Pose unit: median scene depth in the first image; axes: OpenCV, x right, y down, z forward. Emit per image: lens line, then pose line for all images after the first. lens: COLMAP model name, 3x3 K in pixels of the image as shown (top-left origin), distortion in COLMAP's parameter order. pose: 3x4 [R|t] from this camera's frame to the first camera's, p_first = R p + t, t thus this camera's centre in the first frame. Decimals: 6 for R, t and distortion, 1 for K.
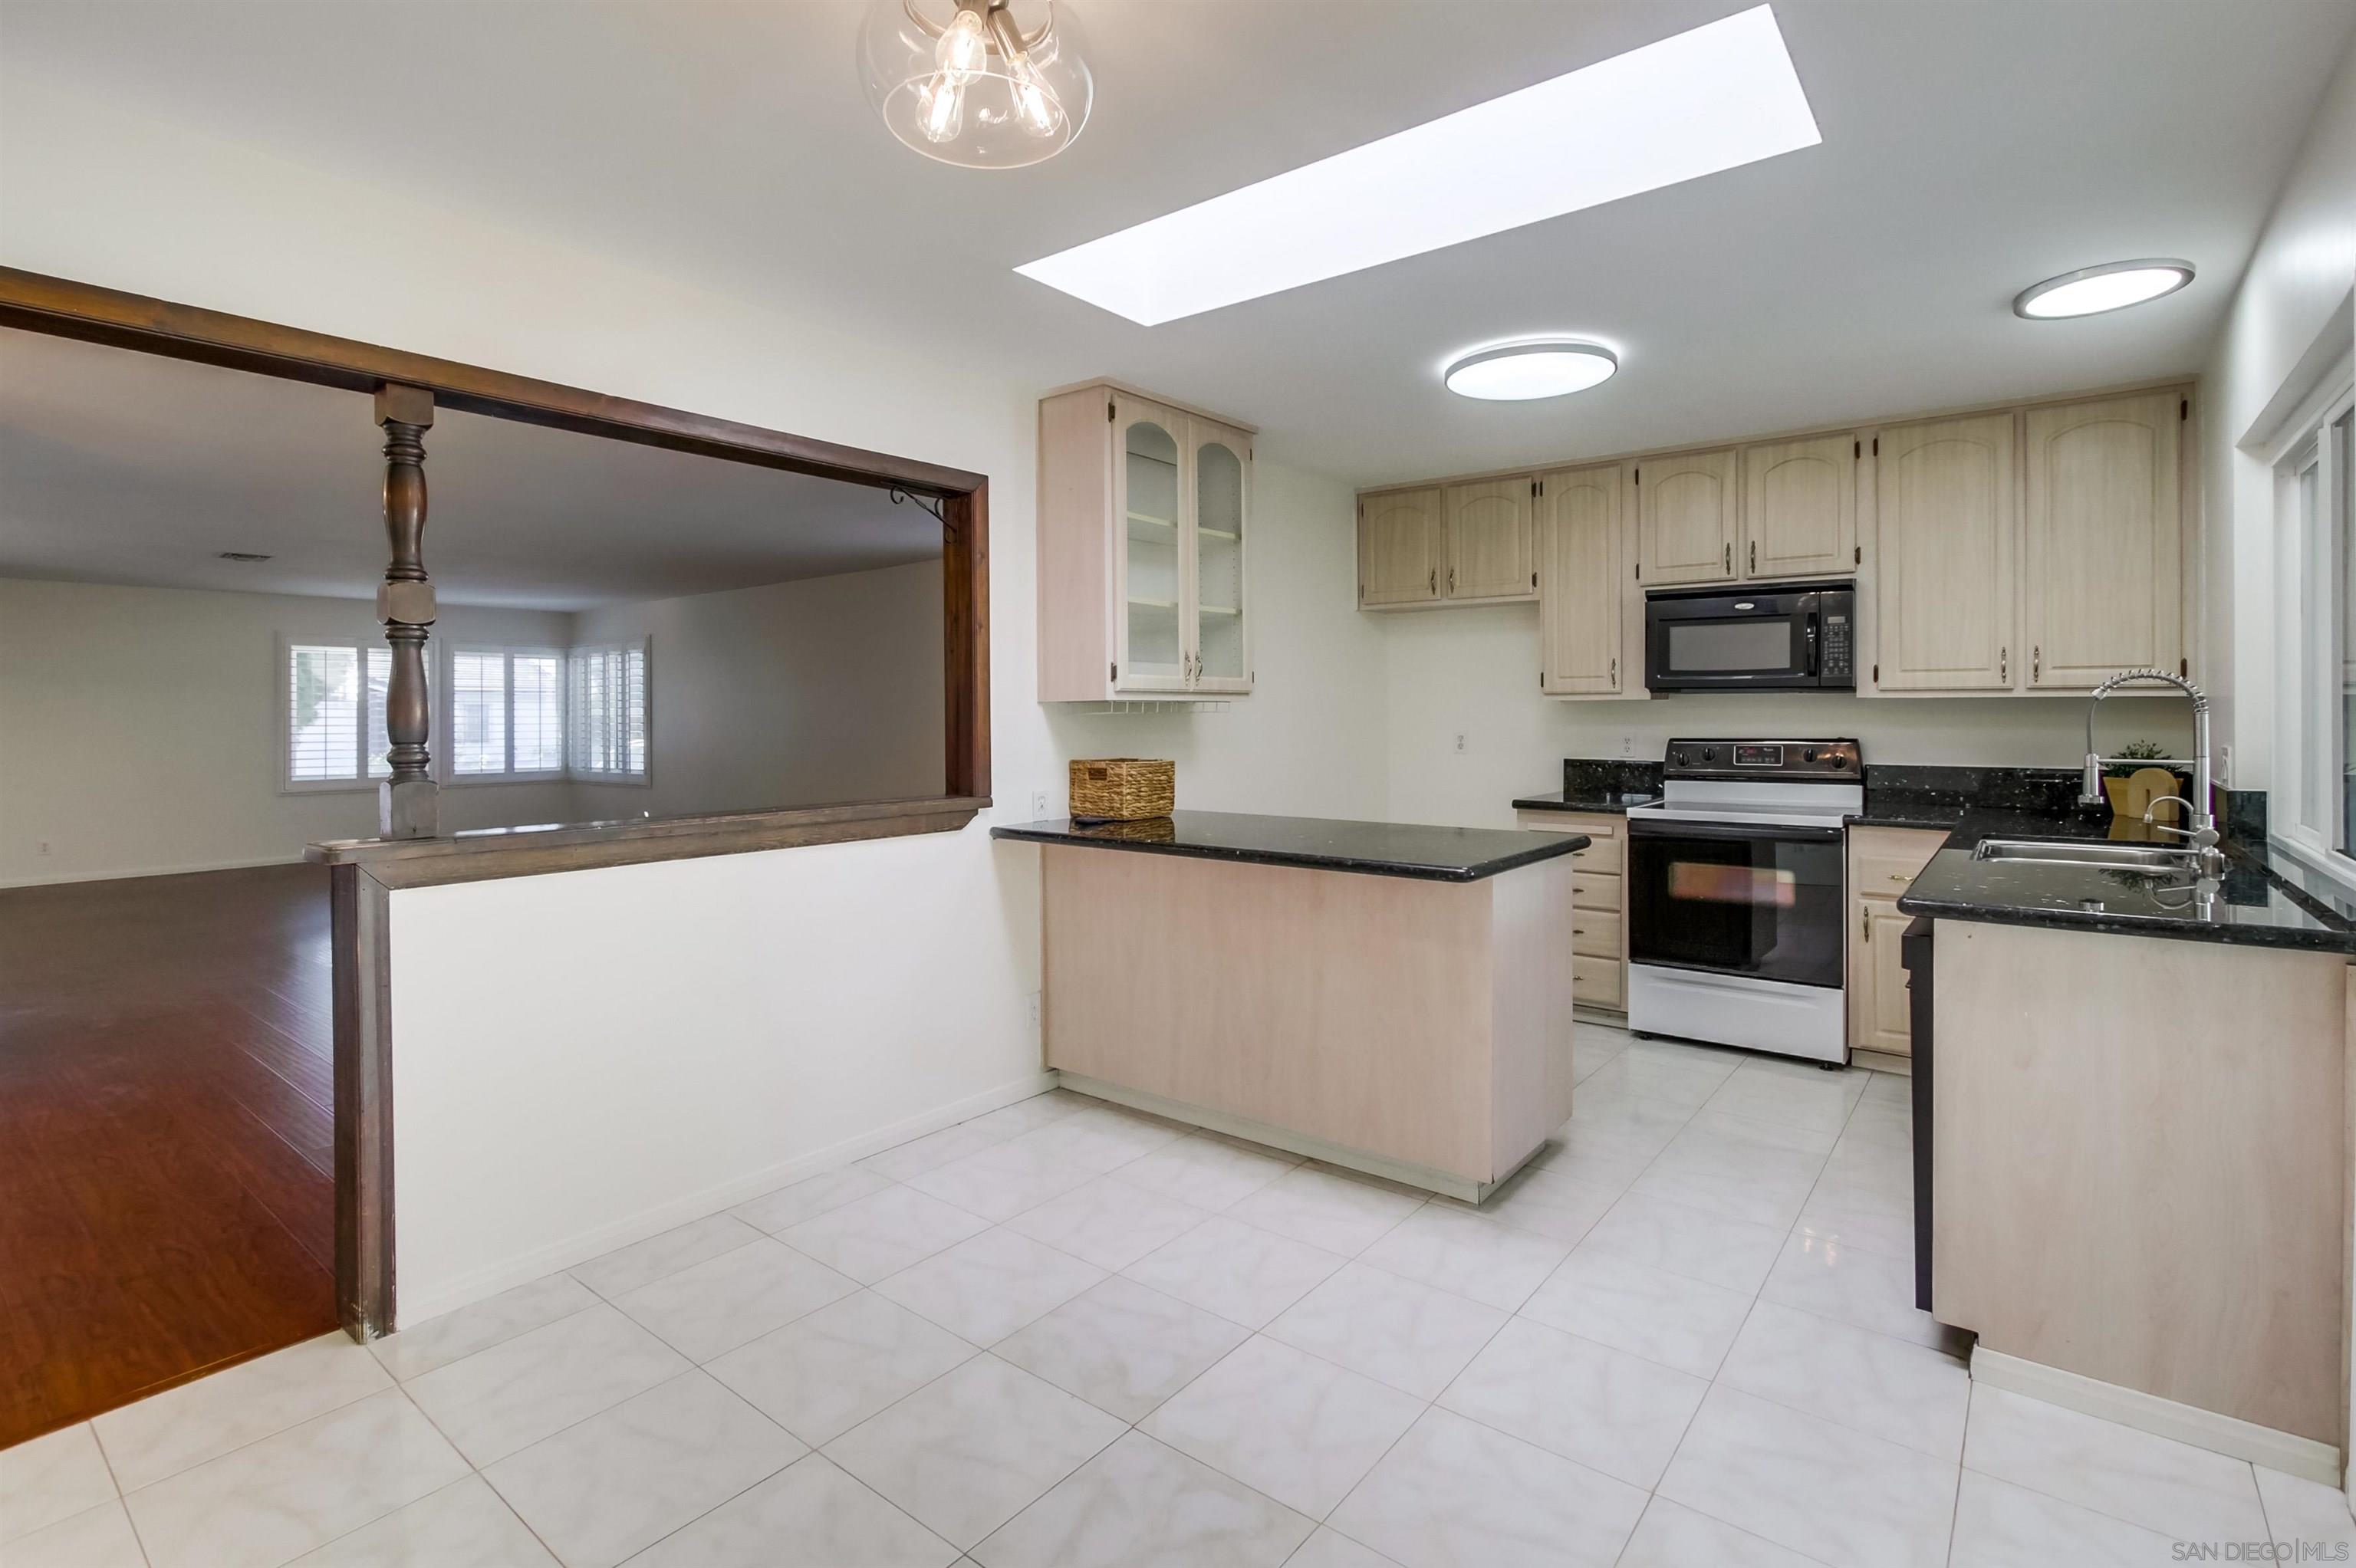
lens RADIAL K [[1120.3, 0, 1179.7], [0, 1120.3, 716.4], [0, 0, 1]] dist [-0.027799, 0.000344]
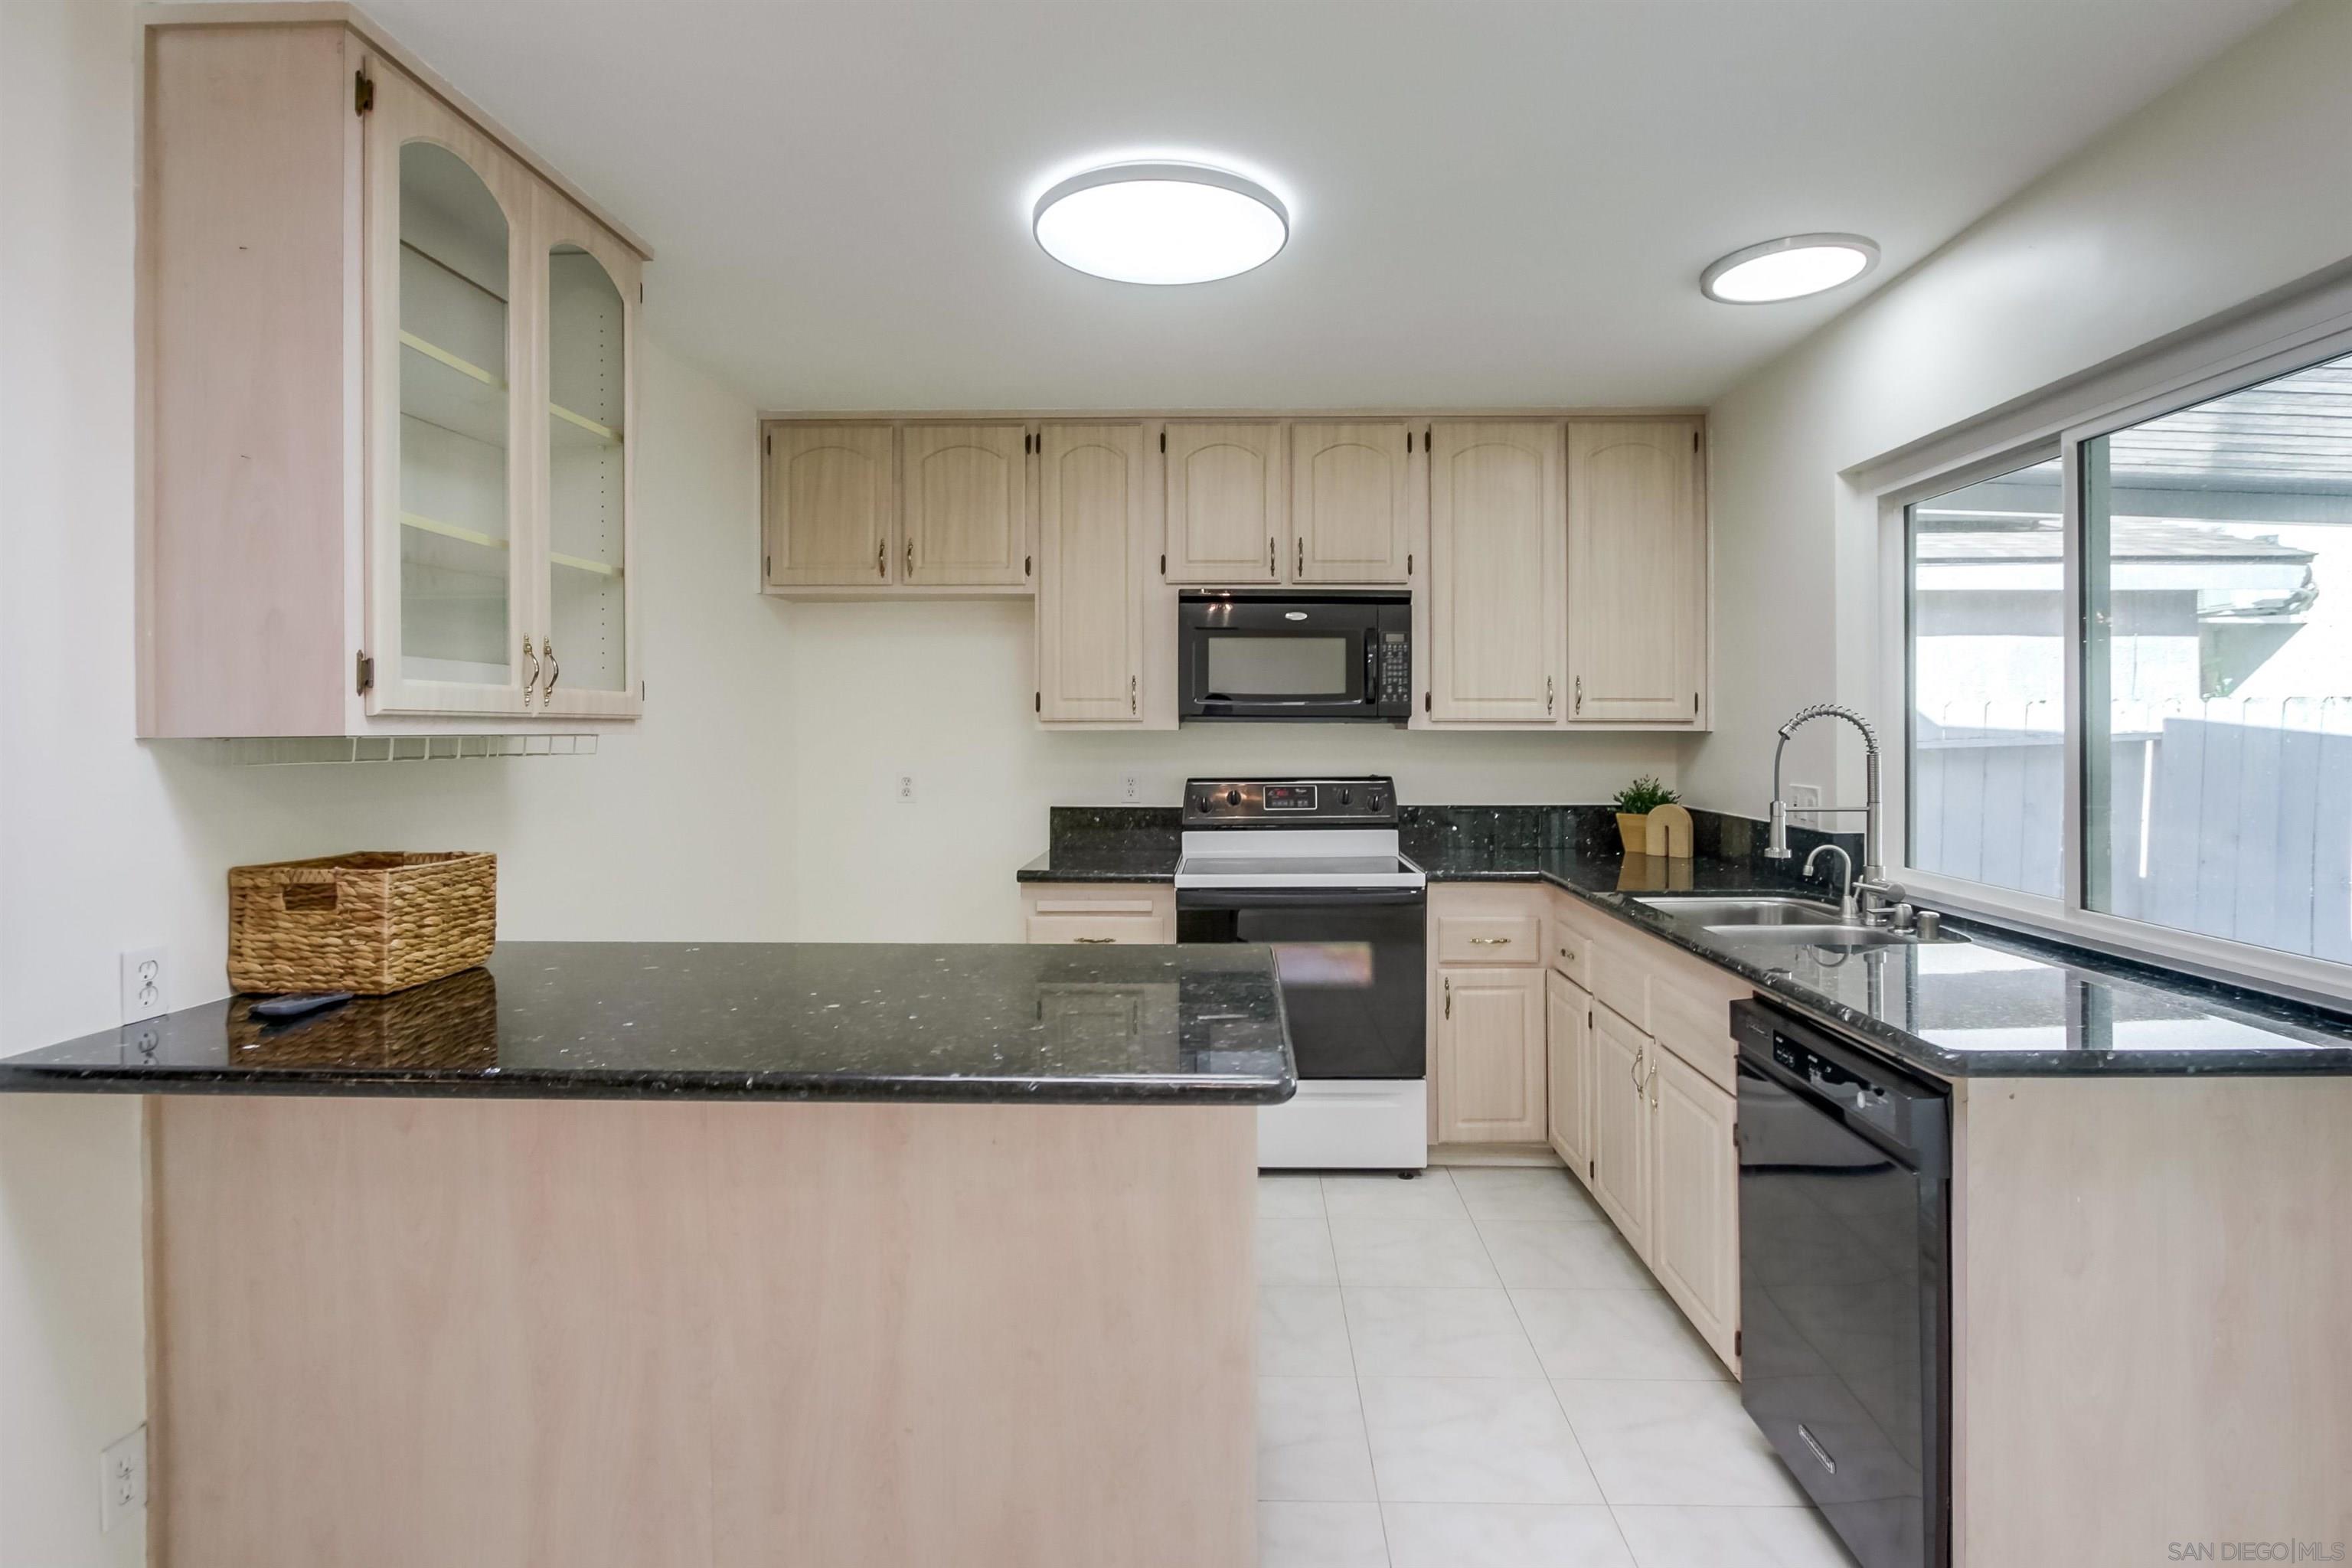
lens RADIAL K [[1169.7, 0, 1210.9], [0, 1169.7, 729.0], [0, 0, 1]] dist [-0.016197, 0.001152]
pose [[0.798349, 0.002858, 0.602189, -0.059358], [0.000766, 0.999983, -0.005761, -0.012392], [-0.602195, 0.005061, 0.798333, 0.370835]]
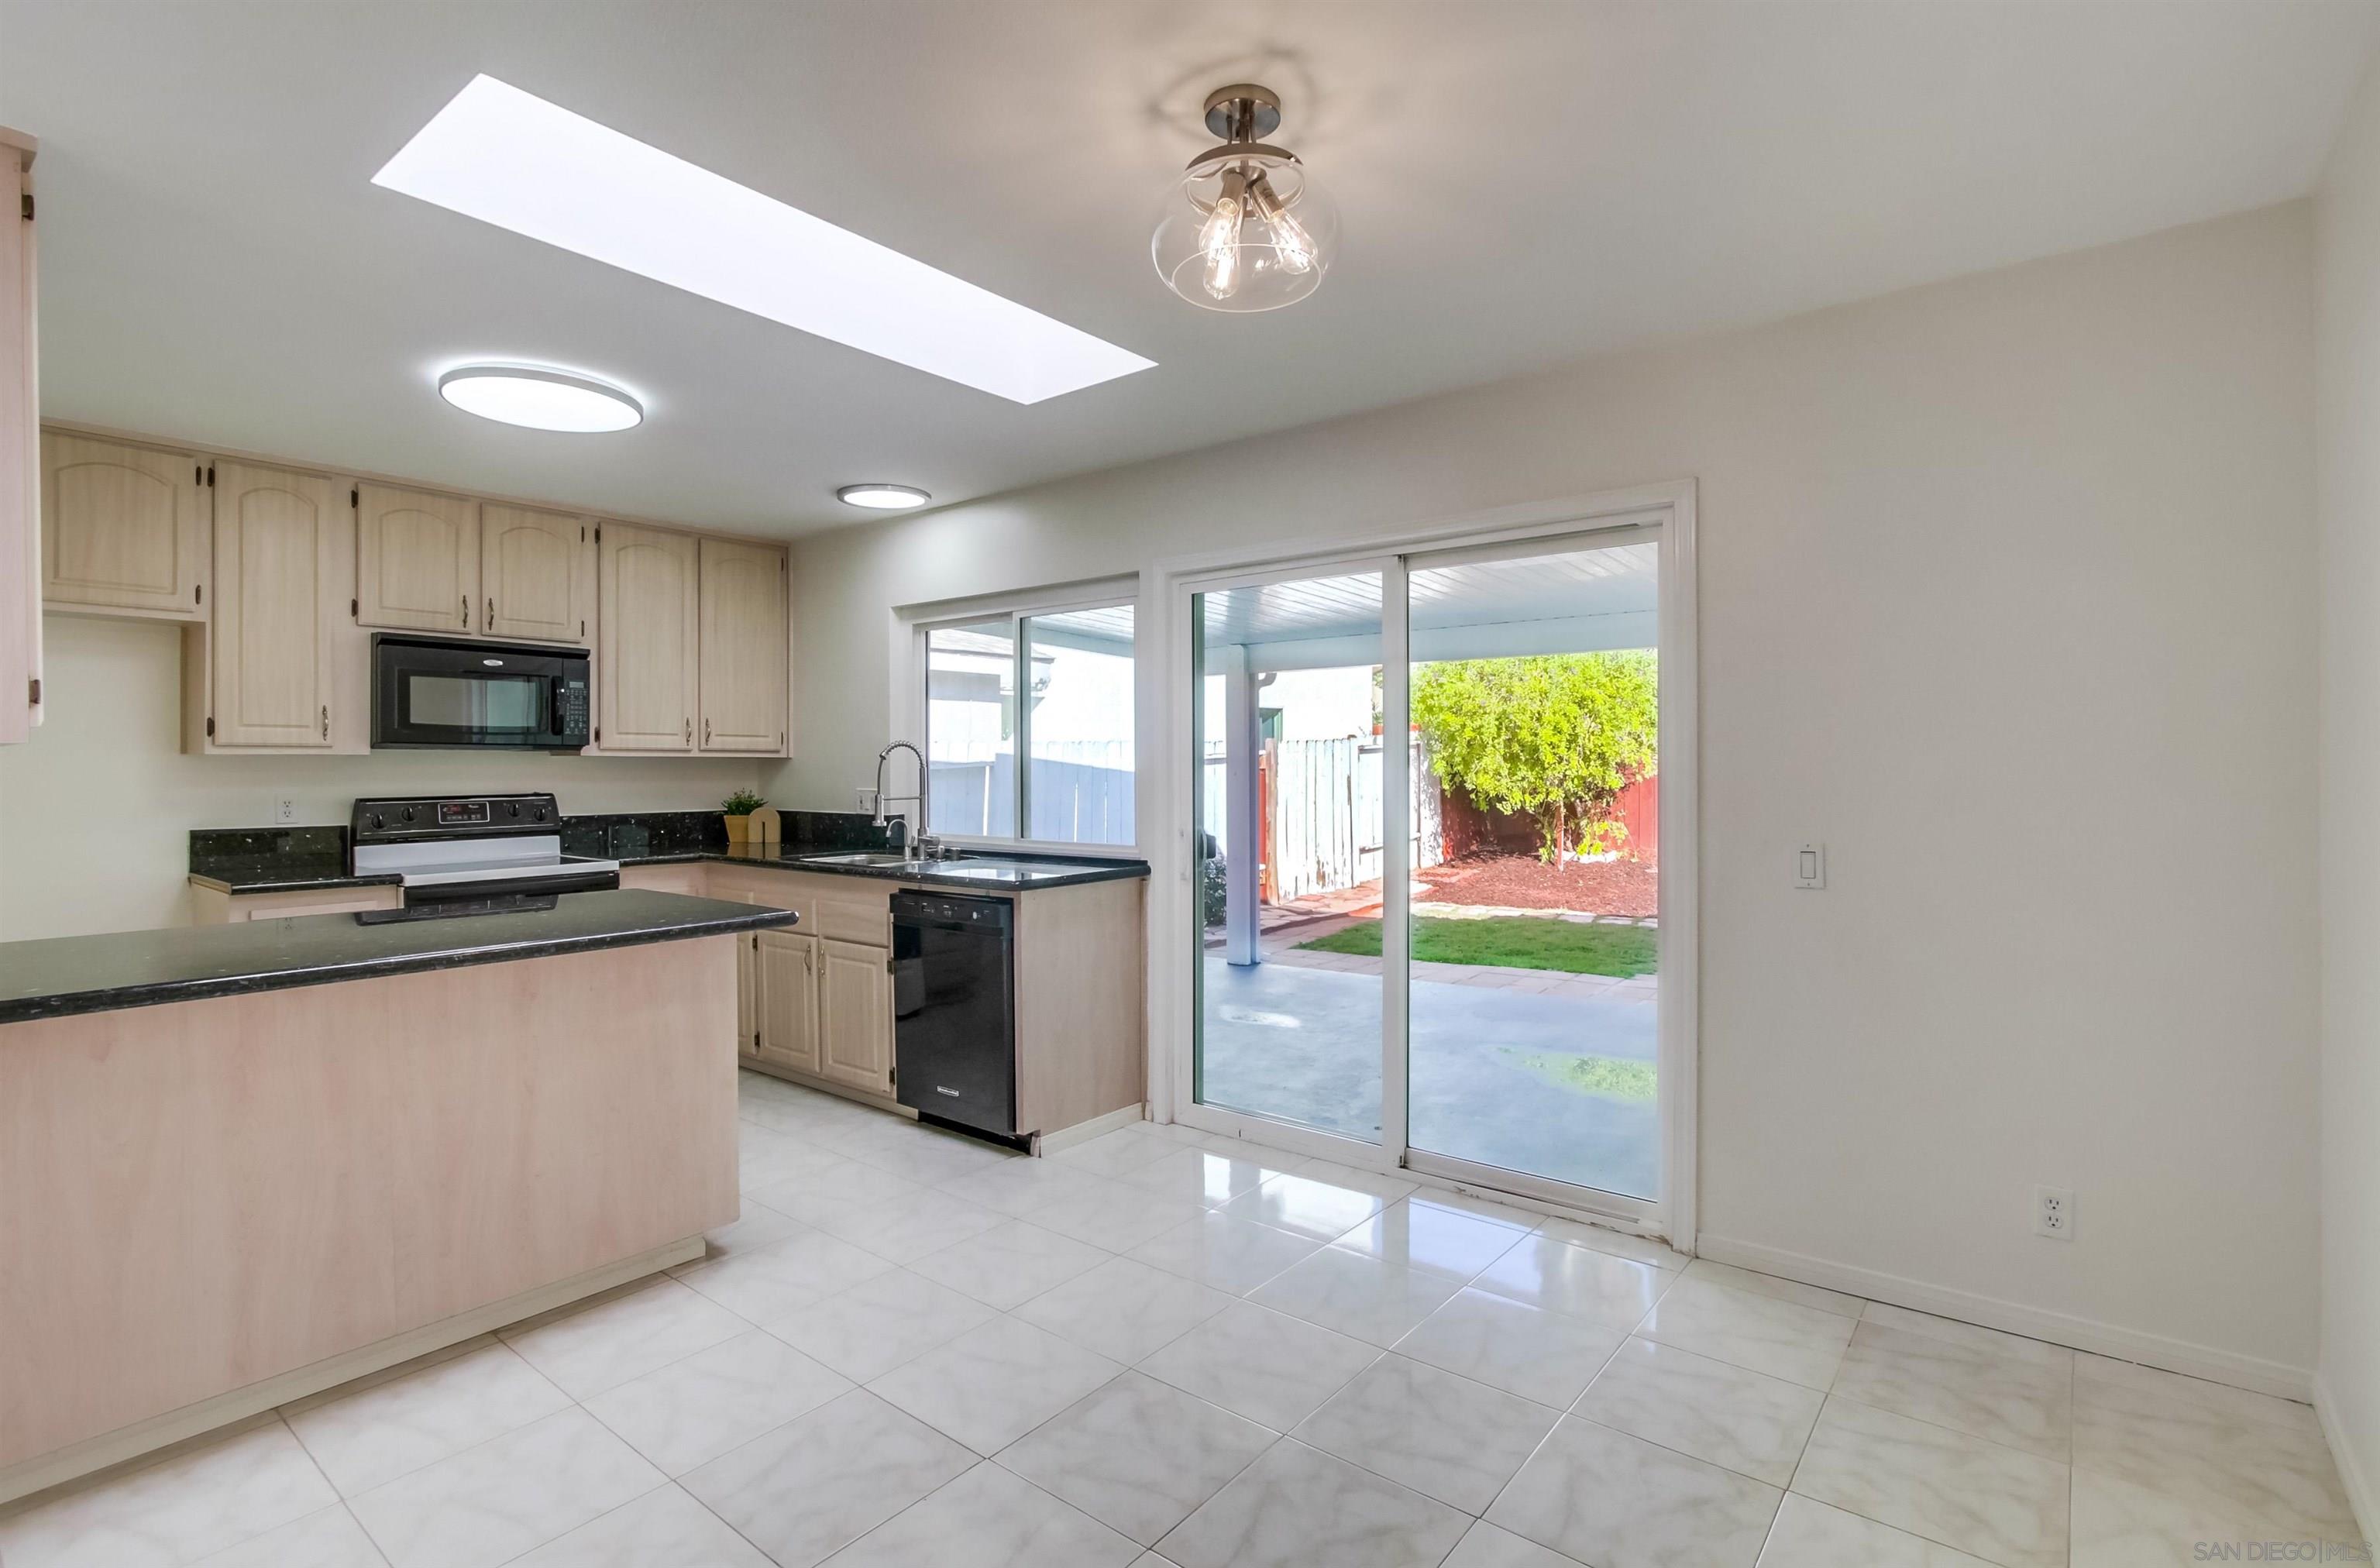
lens RADIAL K [[1116.0, 0, 1196.7], [0, 1116.0, 760.5], [0, 0, 1]] dist [0.000161, -0.001149]
pose [[0.004224, 0.007394, 0.999964, -0.515753], [0.007512, 0.999944, -0.007425, 0.001176], [-0.999963, 0.007544, 0.004169, 0.379456]]
